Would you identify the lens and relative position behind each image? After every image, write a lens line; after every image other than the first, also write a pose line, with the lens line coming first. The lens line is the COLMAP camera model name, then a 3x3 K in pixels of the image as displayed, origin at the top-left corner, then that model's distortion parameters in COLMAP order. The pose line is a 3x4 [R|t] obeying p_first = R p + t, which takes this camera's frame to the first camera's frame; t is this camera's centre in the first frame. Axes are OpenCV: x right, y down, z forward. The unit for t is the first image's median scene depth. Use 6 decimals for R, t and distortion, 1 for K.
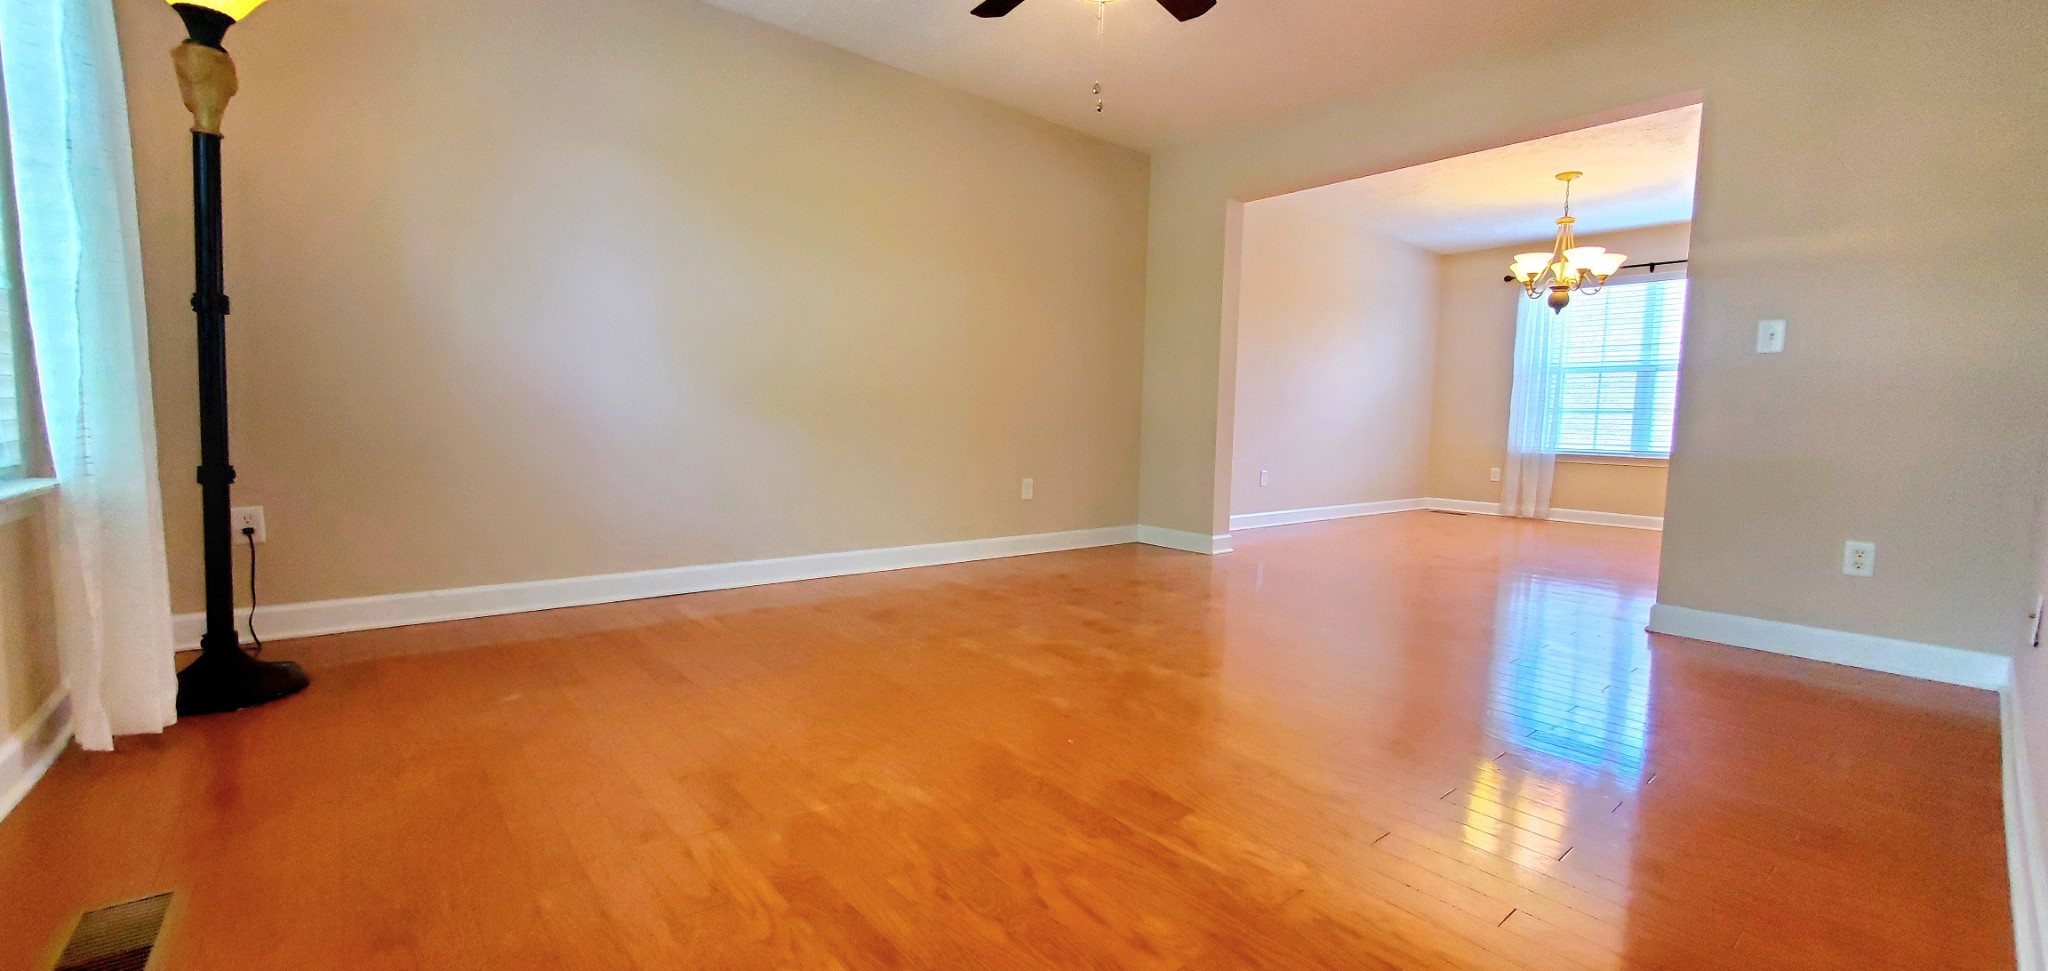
lens RADIAL K [[812.0, 0, 1032.1], [0, 812.0, 487.4], [0, 0, 1]] dist [0.008387, -0.002572]
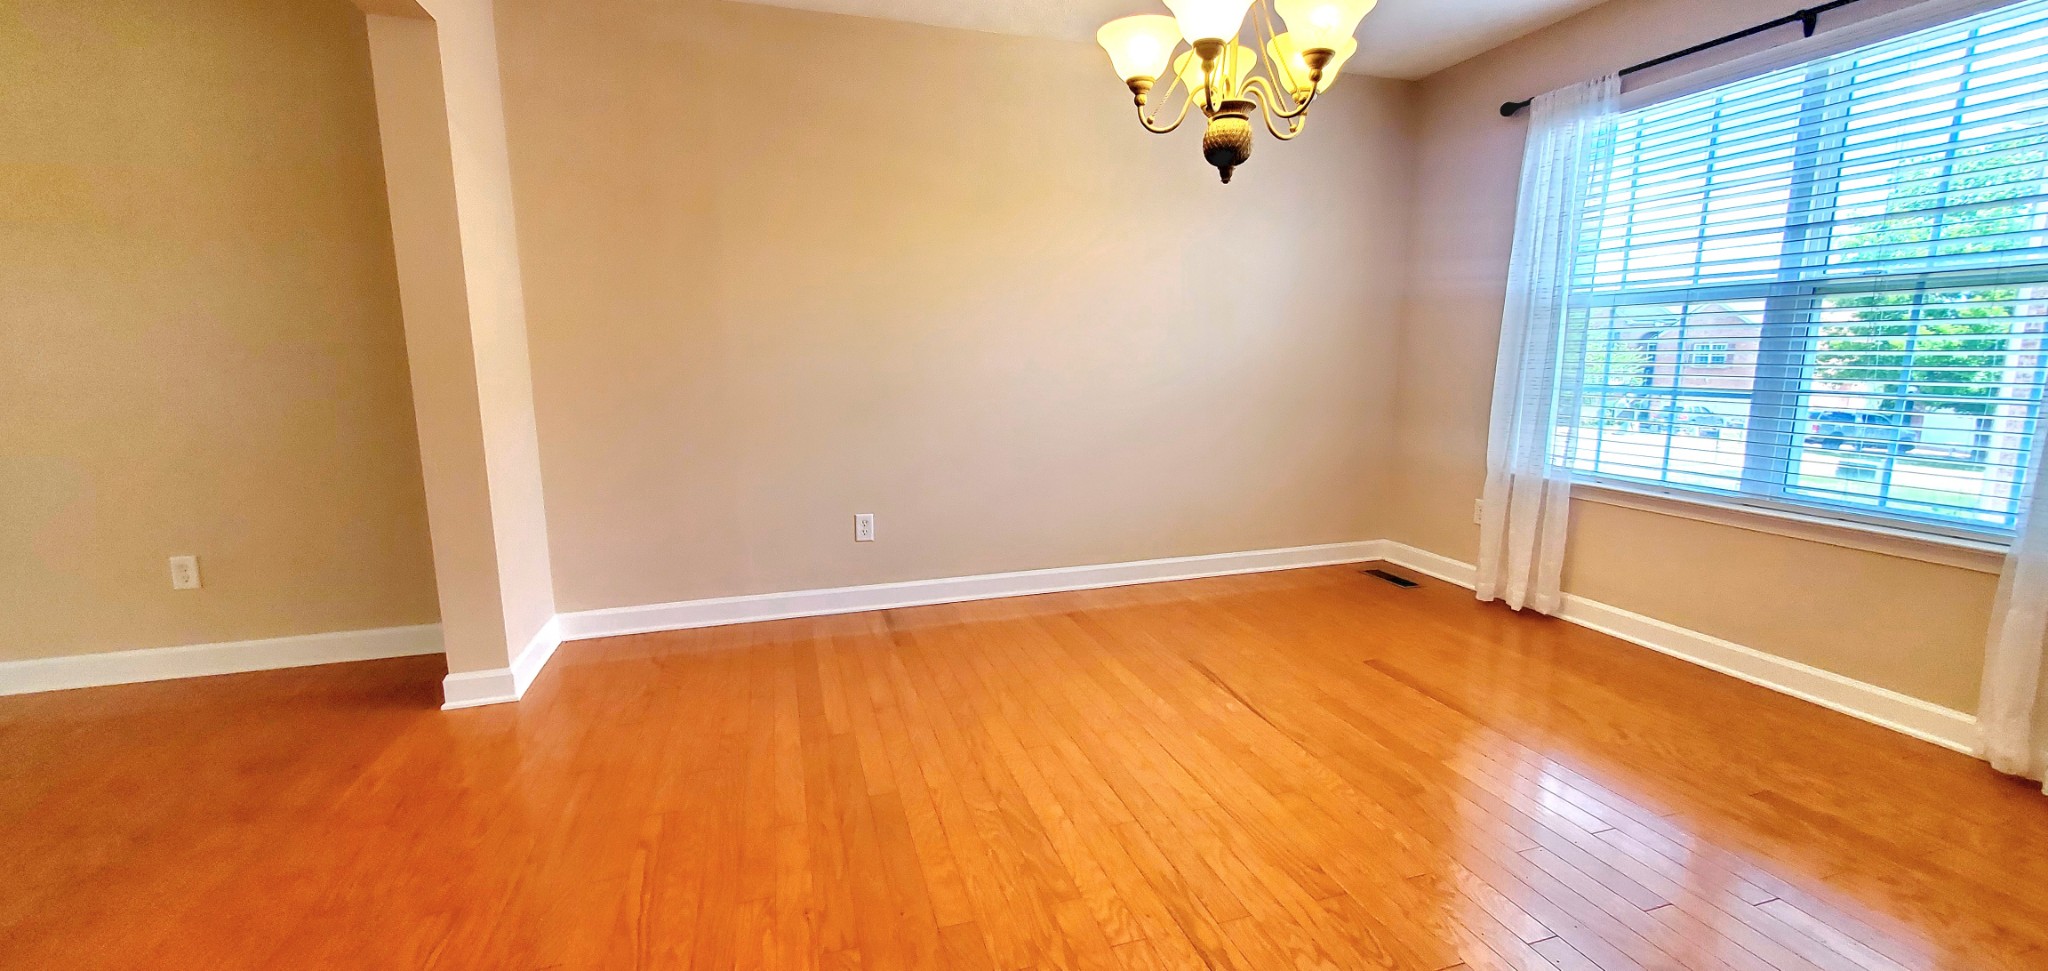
lens RADIAL K [[812.0, 0, 1034.2], [0, 812.0, 493.8], [0, 0, 1]] dist [0.008387, -0.002572]
pose [[0.924433, 0.041281, -0.379103, 0.538342], [-0.004536, 0.995243, 0.097314, -0.079418], [0.381317, -0.088241, 0.920223, 0.458044]]
